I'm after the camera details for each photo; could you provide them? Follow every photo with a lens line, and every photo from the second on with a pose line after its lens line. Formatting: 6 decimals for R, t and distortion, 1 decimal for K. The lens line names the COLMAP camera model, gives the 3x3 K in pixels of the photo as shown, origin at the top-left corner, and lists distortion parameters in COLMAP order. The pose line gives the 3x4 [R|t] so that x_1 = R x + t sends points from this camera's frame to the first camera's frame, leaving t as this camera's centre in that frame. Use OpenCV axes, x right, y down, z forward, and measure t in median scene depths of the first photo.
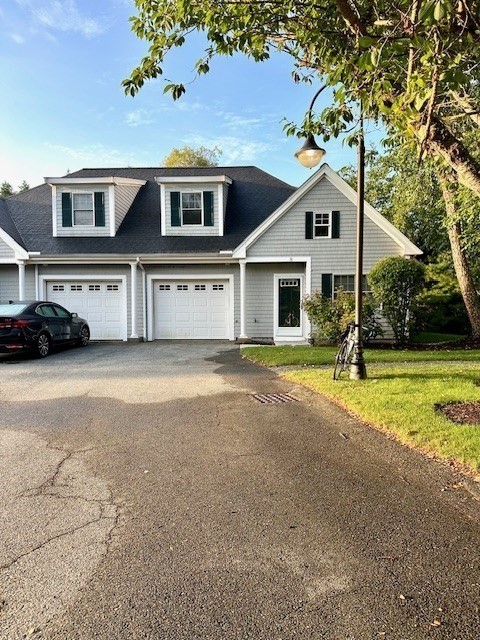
lens RADIAL K [[450.7, 0, 241.1], [0, 450.7, 324.2], [0, 0, 1]] dist [0.013246, -0.003477]
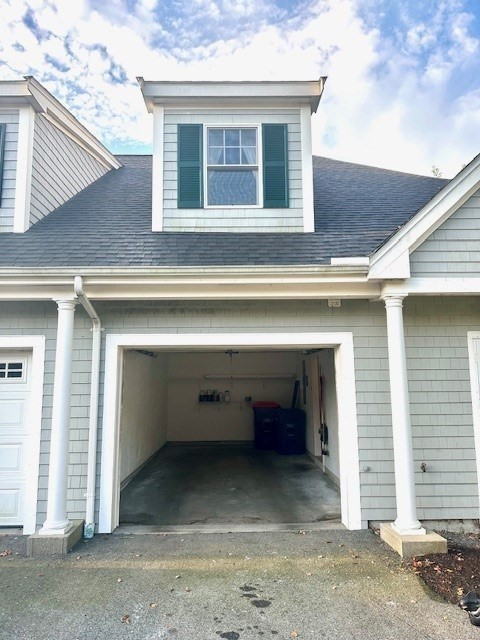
lens RADIAL K [[450.7, 0, 241.3], [0, 450.7, 316.8], [0, 0, 1]] dist [0.013246, -0.003477]
pose [[0.999567, 0.002943, 0.029294, -0.113957], [0.002130, 0.985150, -0.171683, -0.062043], [-0.029364, 0.171671, 0.984717, 0.650093]]
